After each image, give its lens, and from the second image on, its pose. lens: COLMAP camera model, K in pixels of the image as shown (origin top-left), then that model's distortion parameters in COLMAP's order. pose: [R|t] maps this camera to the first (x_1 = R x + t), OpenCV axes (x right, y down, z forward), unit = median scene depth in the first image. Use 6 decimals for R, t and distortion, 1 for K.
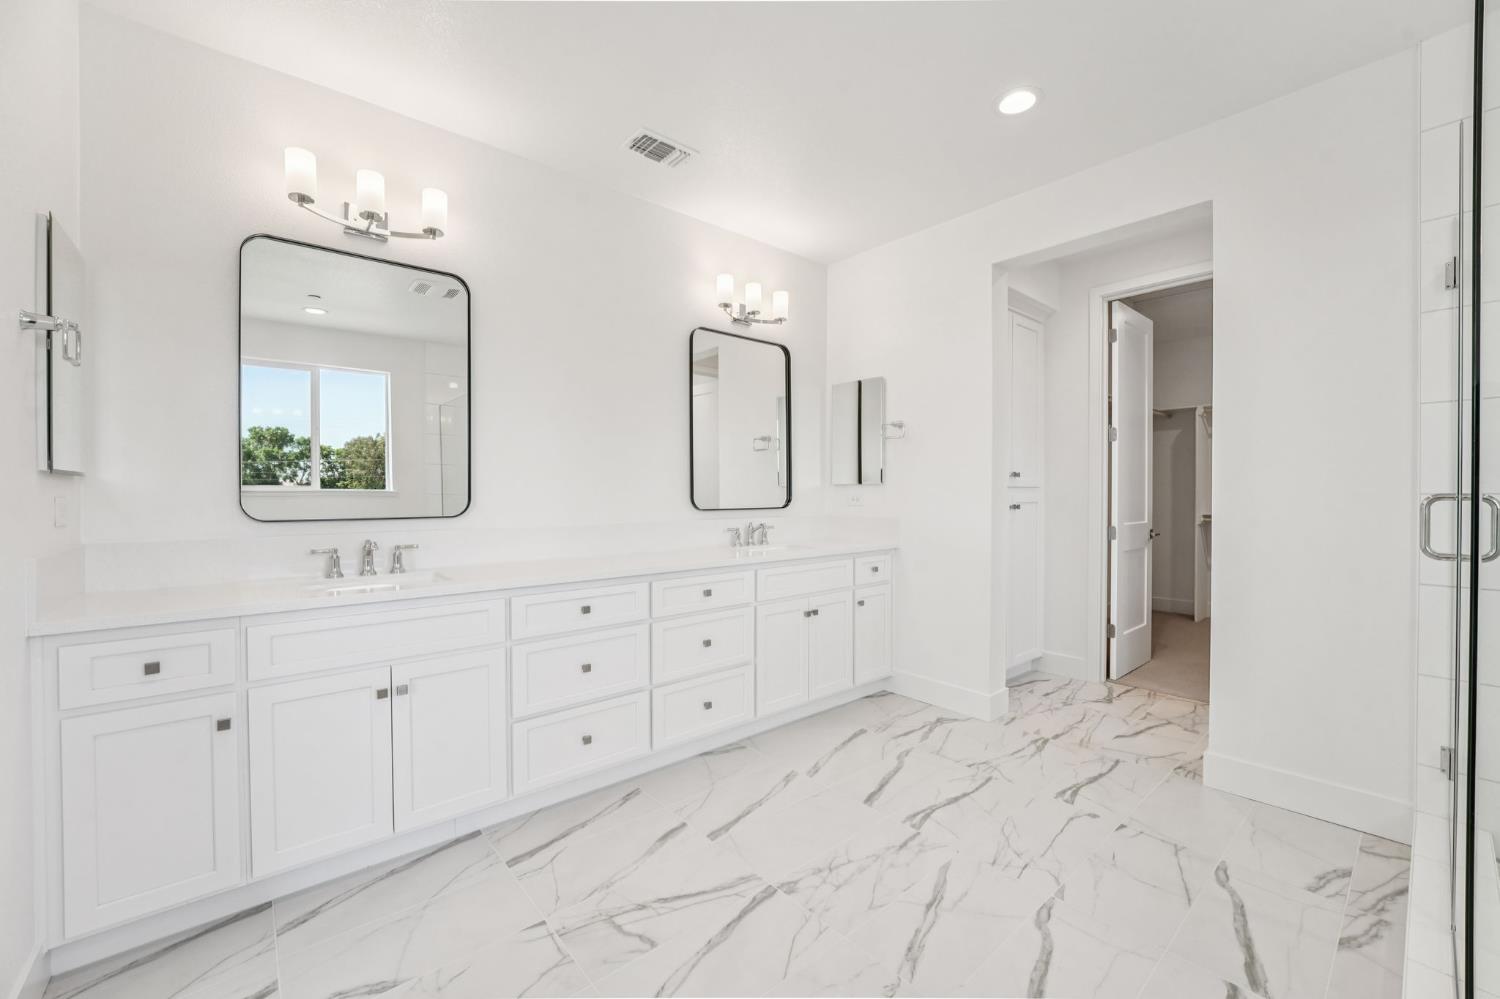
lens RADIAL K [[602.9, 0, 752.1], [0, 602.9, 497.1], [0, 0, 1]] dist [-0.025483, 0.005719]
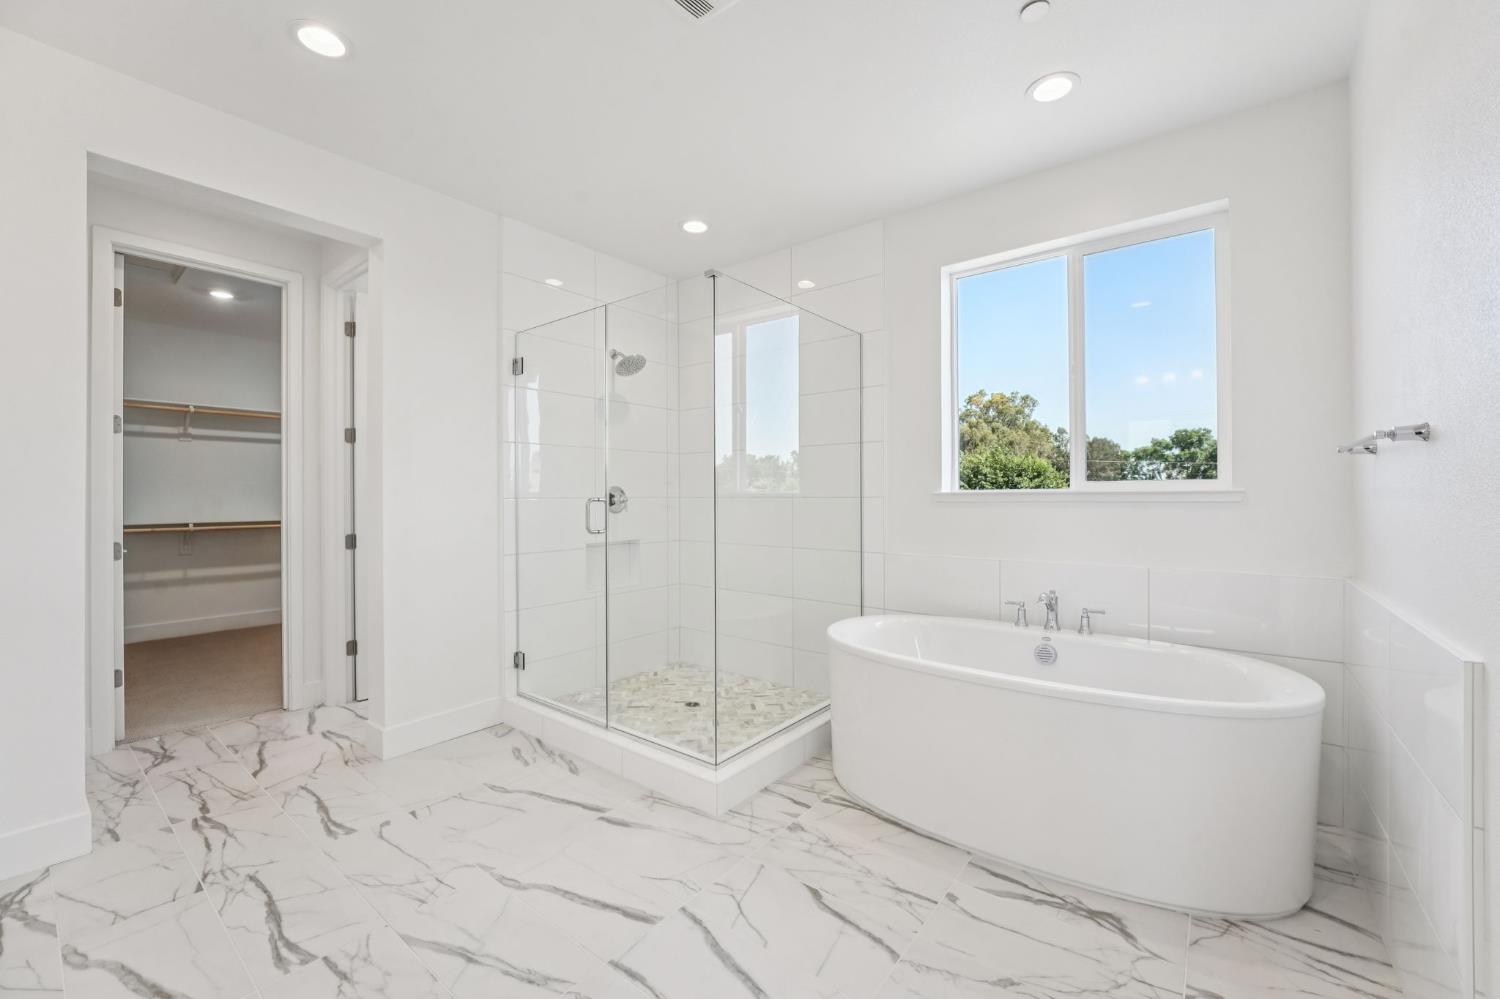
lens RADIAL K [[602.9, 0, 741.9], [0, 602.9, 494.7], [0, 0, 1]] dist [-0.025483, 0.005719]
pose [[-0.183002, 0.004572, 0.983102, -0.452558], [0.011242, 0.999934, -0.002557, -0.003439], [-0.983048, 0.010584, -0.183041, 0.522306]]
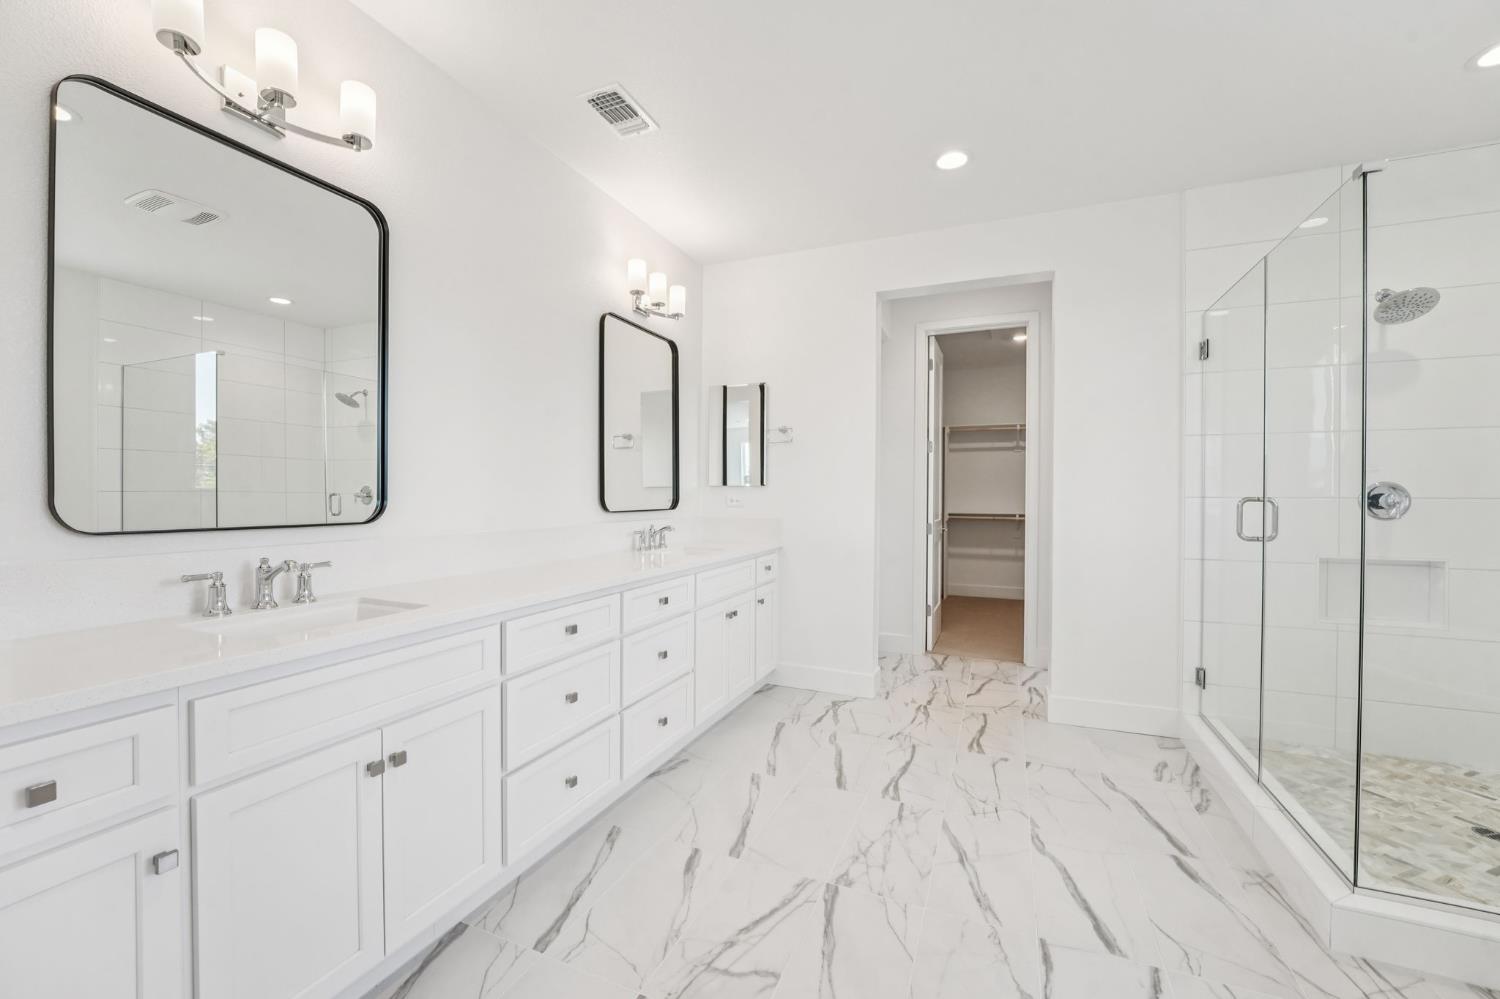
lens RADIAL K [[602.9, 0, 746.7], [0, 602.9, 498.7], [0, 0, 1]] dist [-0.025483, 0.005719]
pose [[0.899249, 0.002536, 0.437431, -0.390597], [-0.002976, 0.999996, 0.000320, 0.000427], [-0.437428, -0.001589, 0.899252, 0.112929]]
